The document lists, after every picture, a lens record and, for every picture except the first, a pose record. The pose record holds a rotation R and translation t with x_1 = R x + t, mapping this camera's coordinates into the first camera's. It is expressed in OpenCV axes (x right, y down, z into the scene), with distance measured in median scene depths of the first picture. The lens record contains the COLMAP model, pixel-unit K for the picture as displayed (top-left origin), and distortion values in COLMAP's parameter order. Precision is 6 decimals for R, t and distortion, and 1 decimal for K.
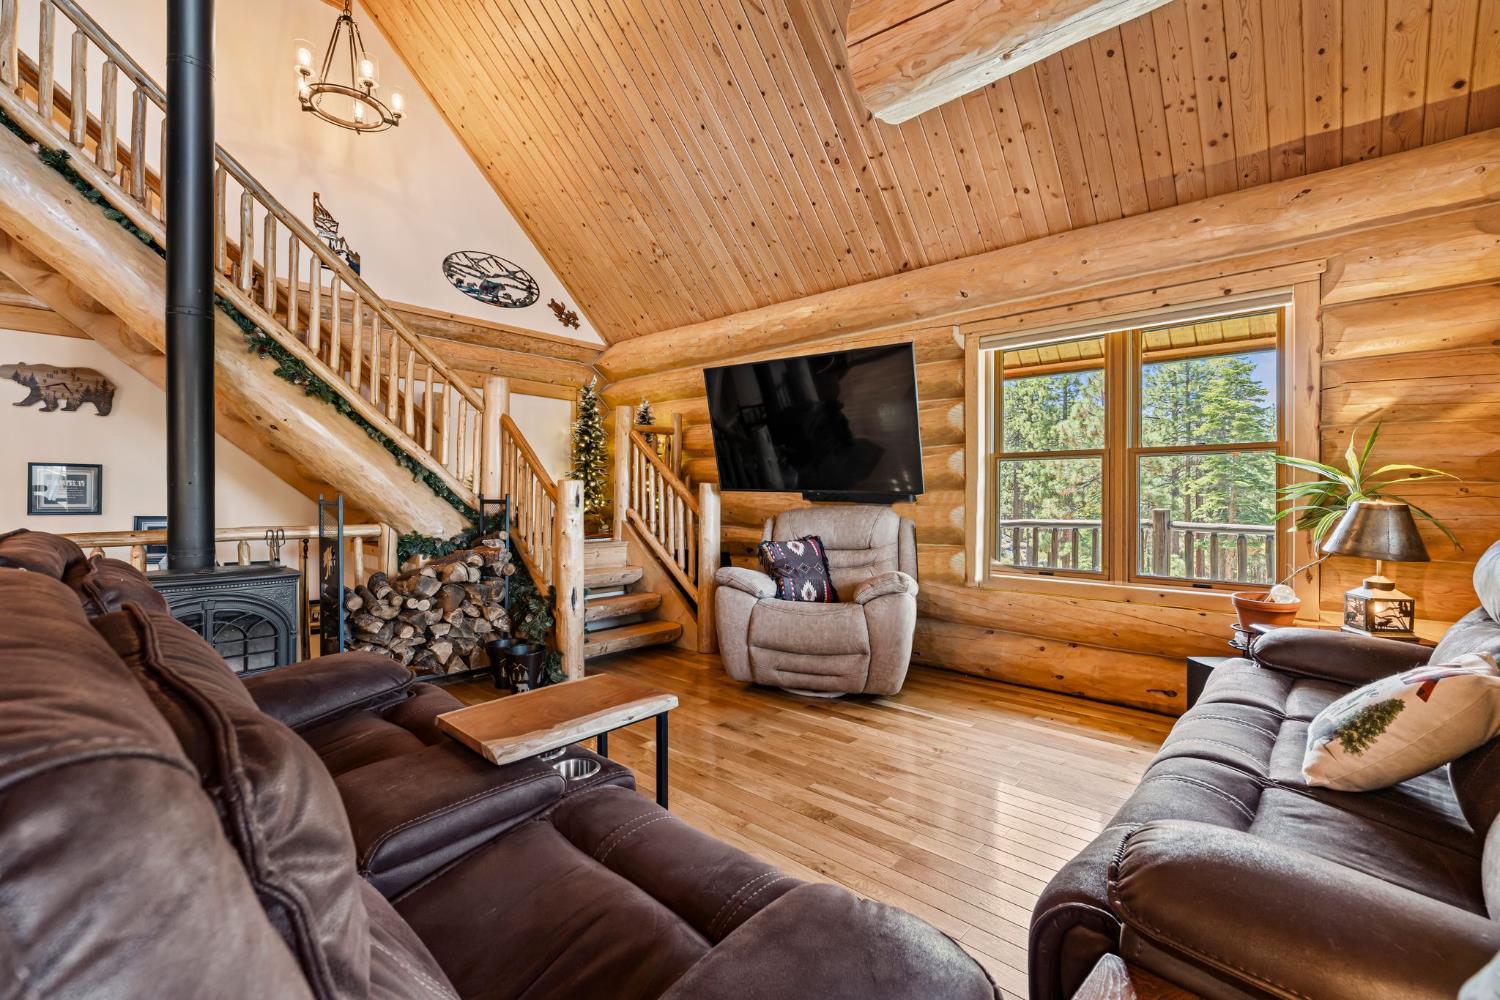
lens RADIAL K [[647.2, 0, 743.0], [0, 647.2, 497.3], [0, 0, 1]] dist [-0.005259, 0.002928]
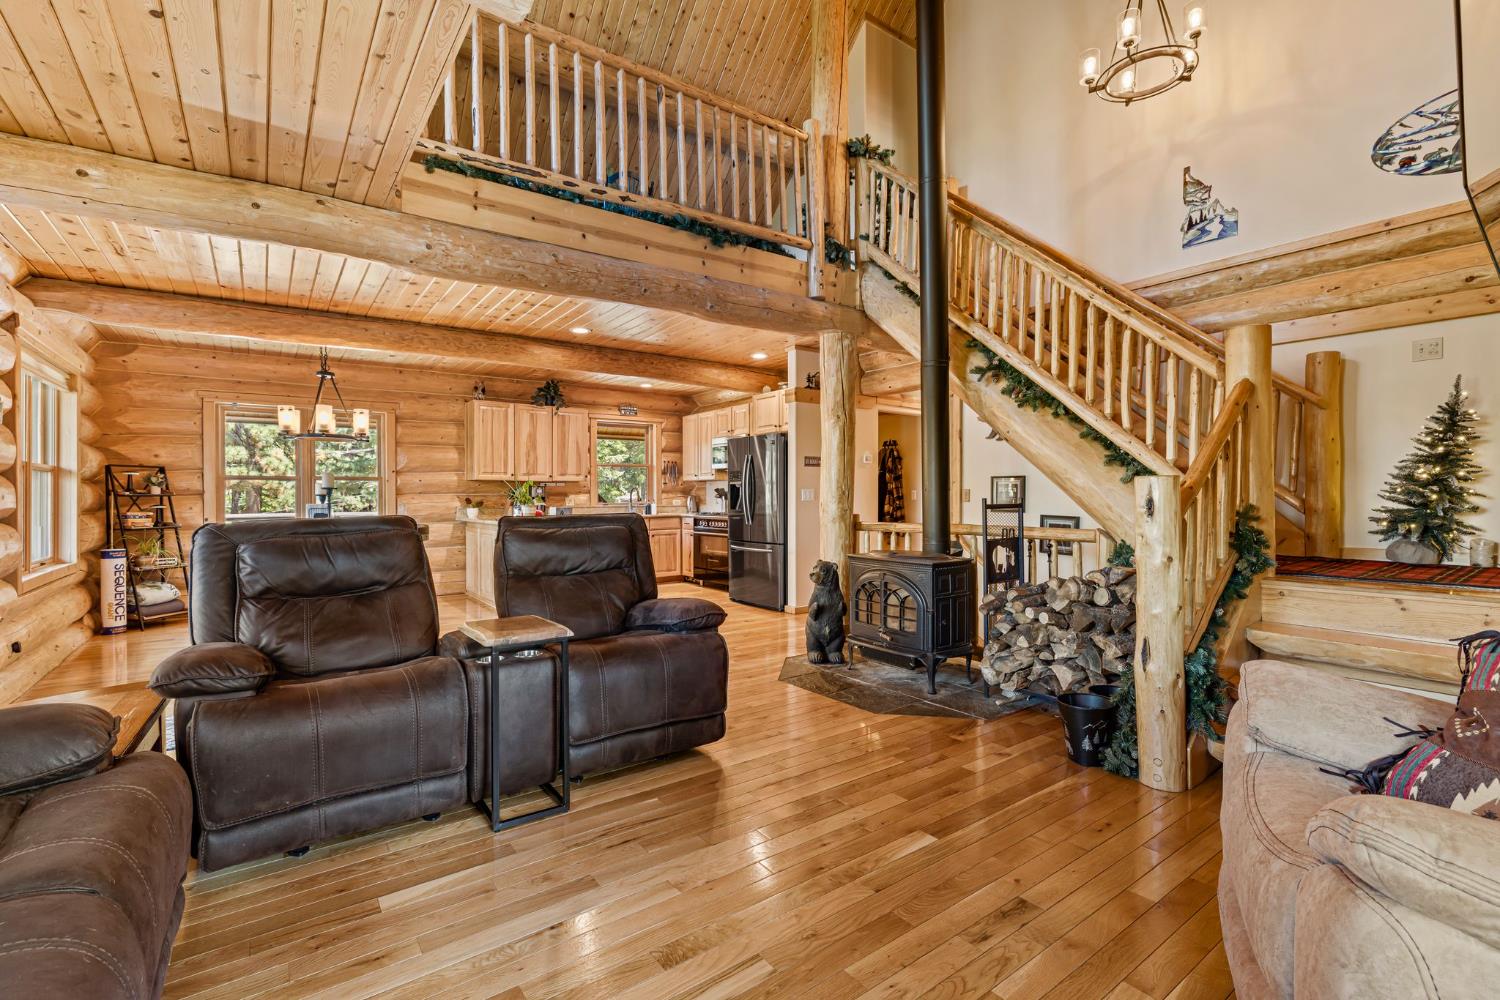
lens RADIAL K [[659.1, 0, 744.3], [0, 659.1, 501.2], [0, 0, 1]] dist [0.005006, 0.001206]
pose [[-0.187409, 0.005715, -0.982265, 0.463123], [-0.001850, 0.999979, 0.006171, -0.004681], [0.982280, 0.002974, -0.187395, 0.687255]]
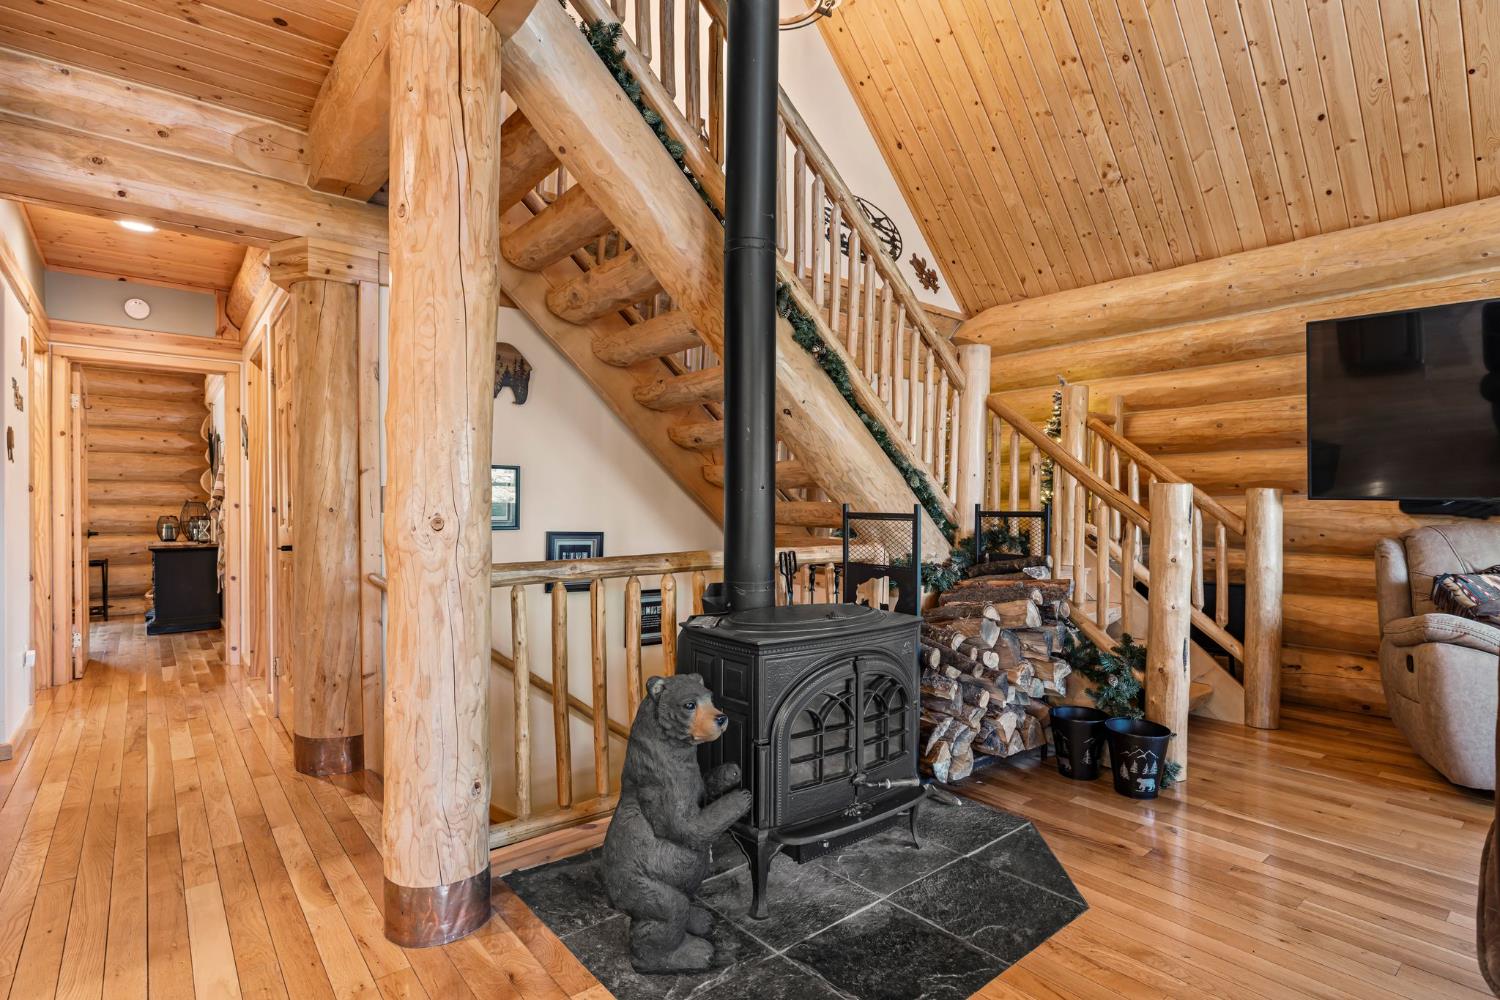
lens RADIAL K [[737.6, 0, 742.8], [0, 737.6, 515.9], [0, 0, 1]] dist [-0.001499, 0.000775]
pose [[0.990660, 0.000746, -0.136353, -0.598180], [-0.000056, 0.999987, 0.005063, 0.004427], [0.136355, -0.005008, 0.990647, 0.149680]]
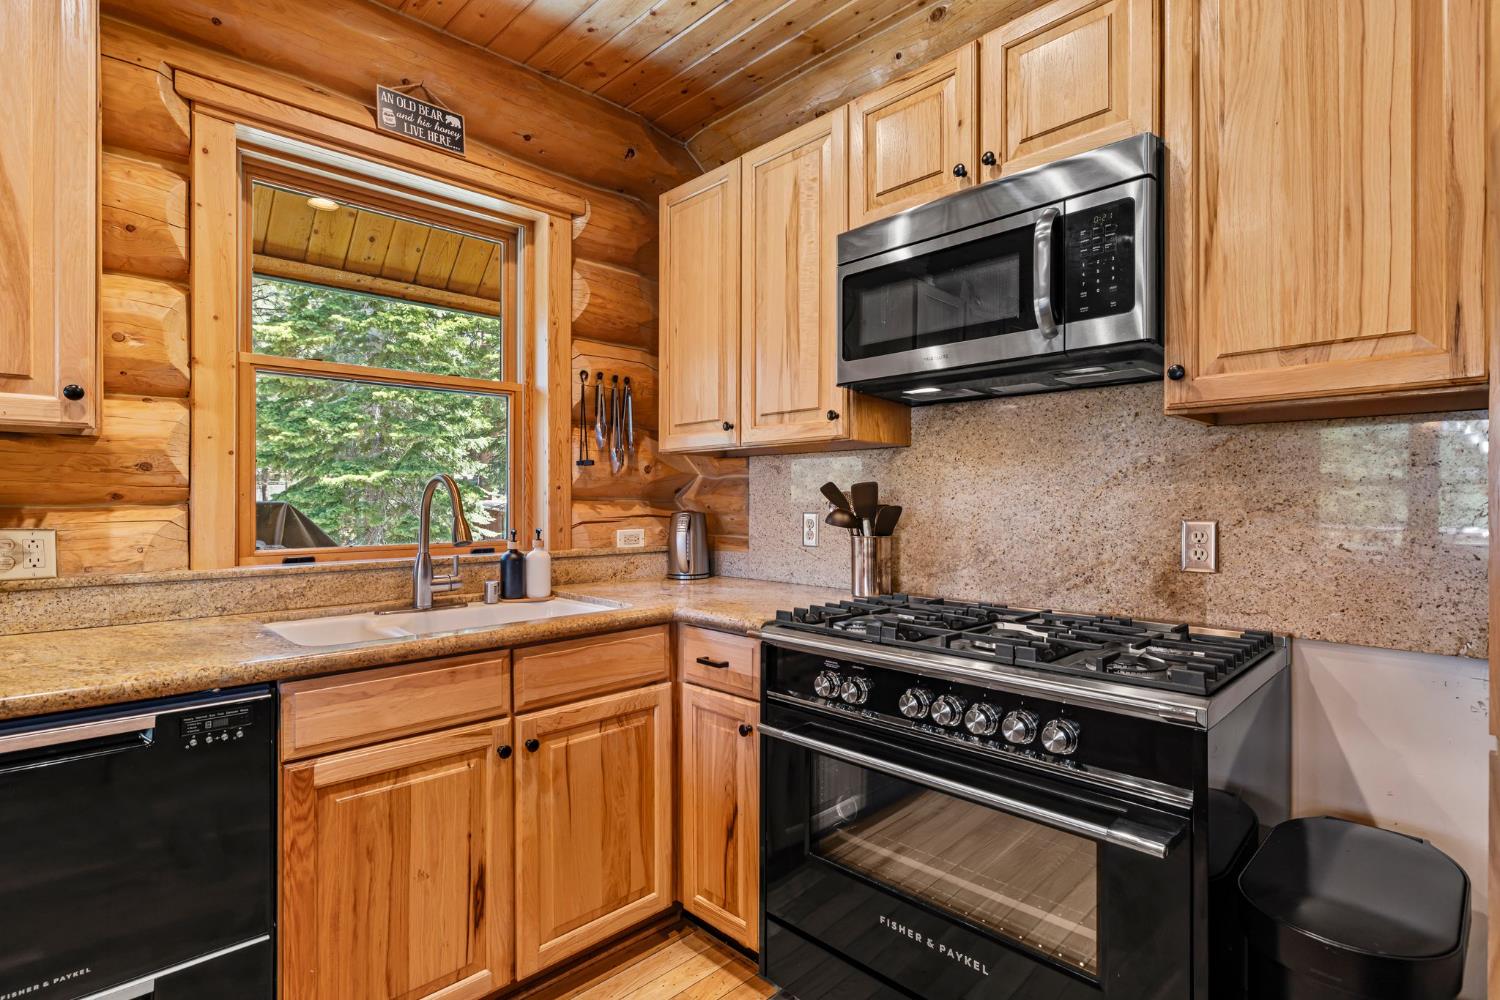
lens RADIAL K [[737.6, 0, 740.1], [0, 737.6, 498.0], [0, 0, 1]] dist [-0.001499, 0.000775]
pose [[-0.056251, -0.005573, -0.998401, -1.162518], [-0.007278, 0.999960, -0.005172, -0.019957], [0.998390, 0.006975, -0.056290, 0.138326]]
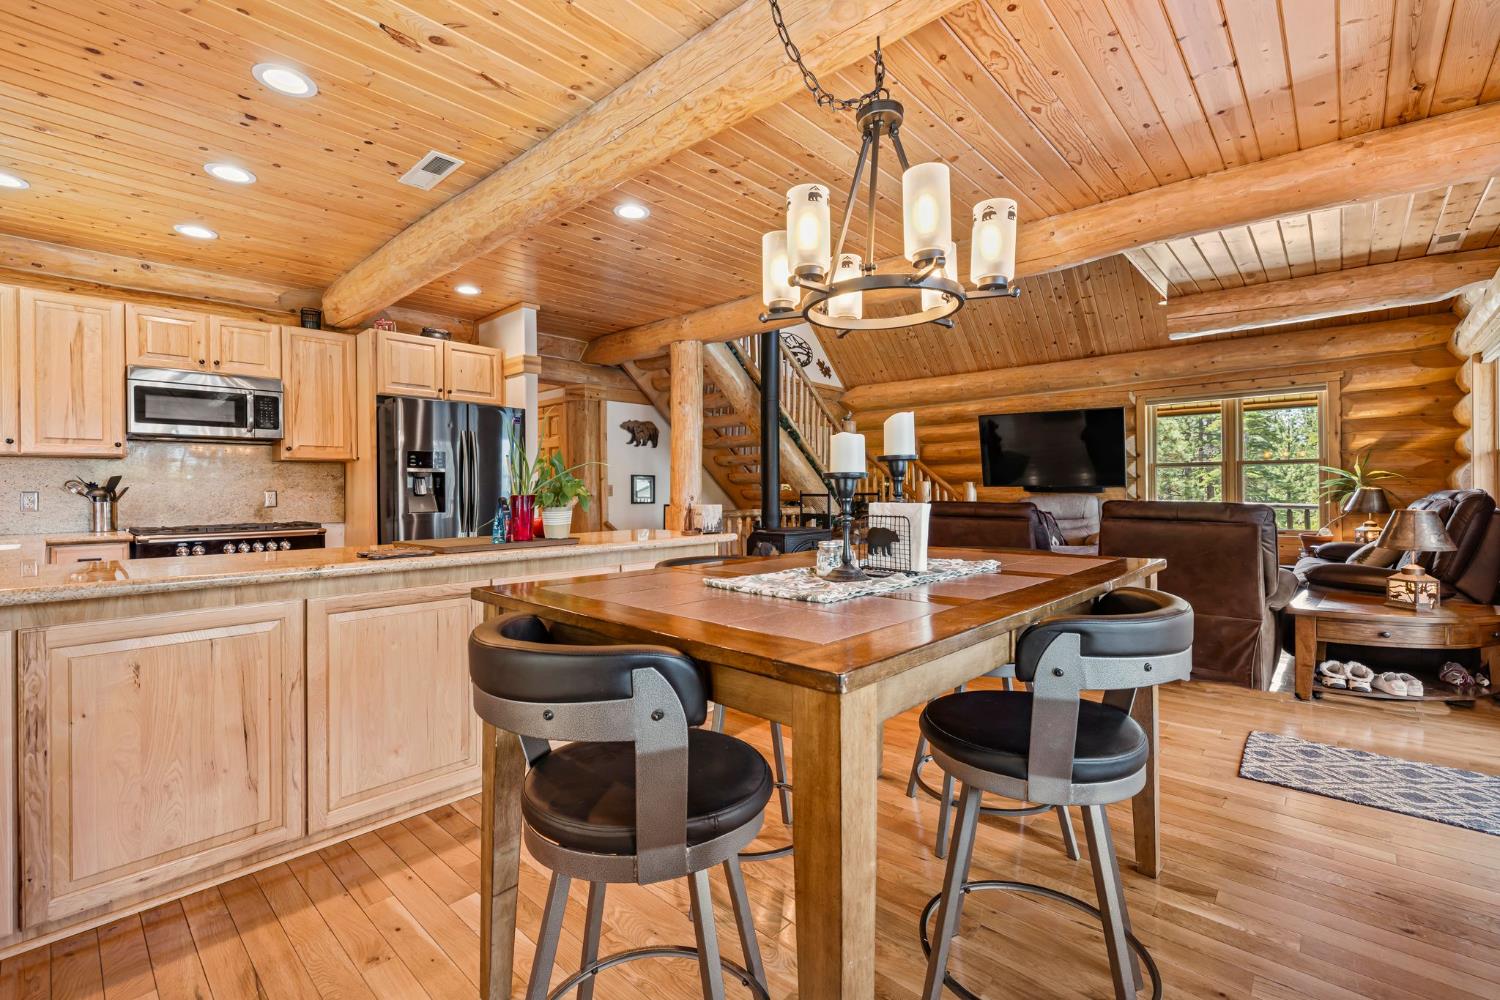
lens RADIAL K [[647.2, 0, 743.9], [0, 647.2, 492.6], [0, 0, 1]] dist [-0.005259, 0.002928]
pose [[0.999941, -0.010798, -0.000930, -0.744096], [0.010796, 0.999939, -0.002533, 0.003867], [0.000957, 0.002522, 0.999996, -0.780106]]
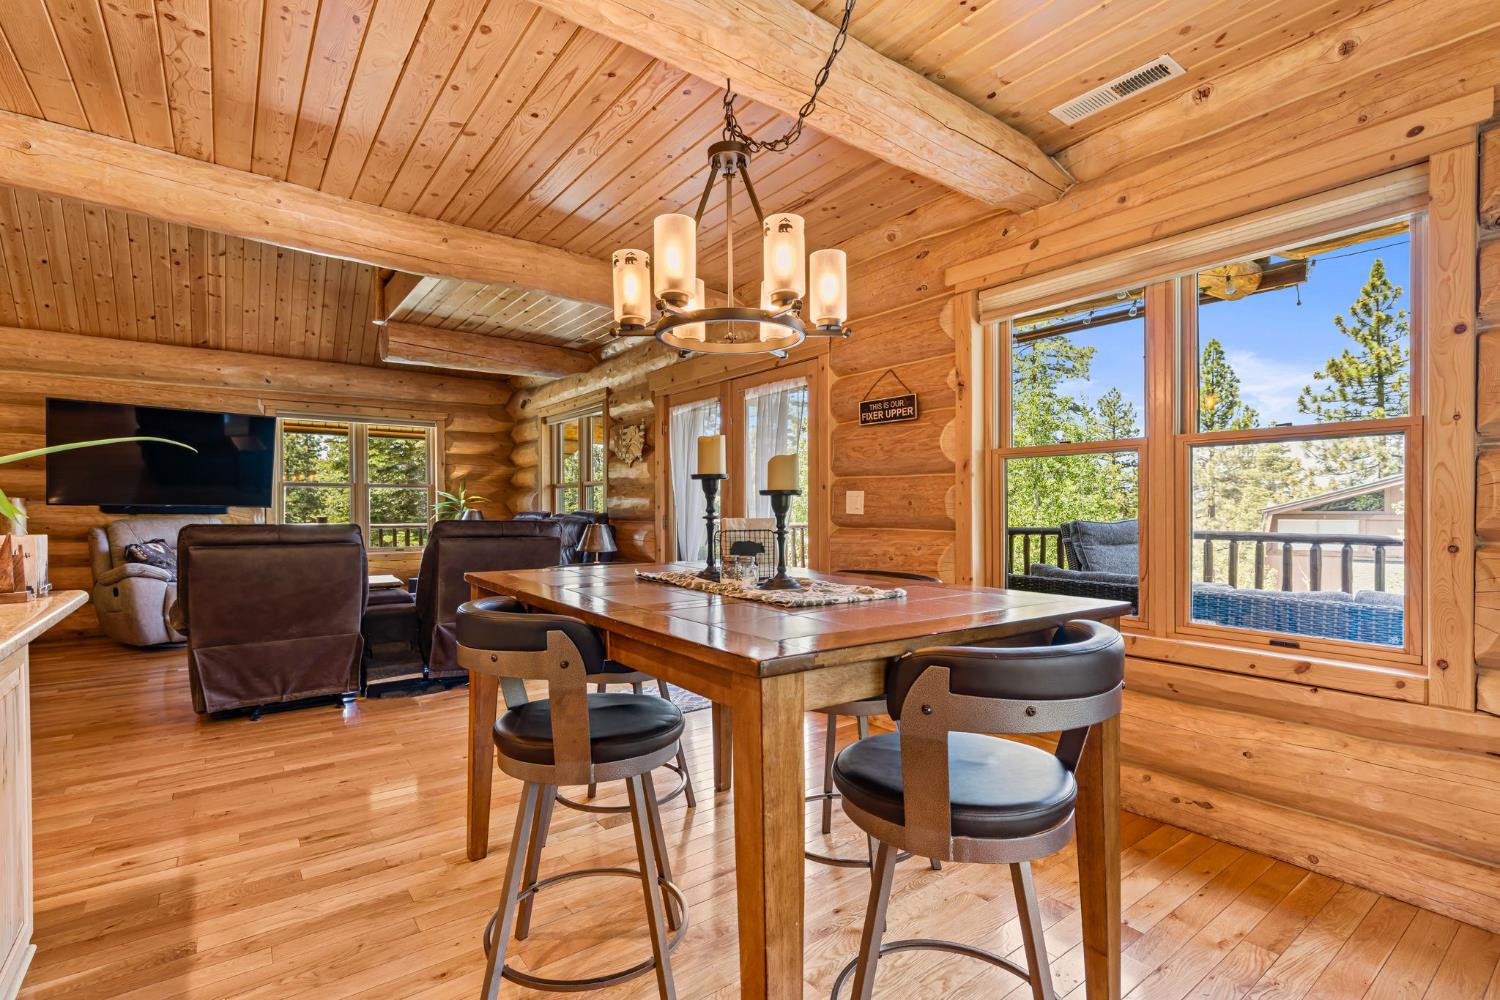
lens RADIAL K [[697.0, 0, 757.4], [0, 697.0, 515.5], [0, 0, 1]] dist [-0.002069, -0.000696]
pose [[0.168579, -0.013928, 0.985590, -1.146360], [0.006527, 0.999894, 0.013013, 0.000904], [-0.985667, 0.004239, 0.168652, -0.470932]]
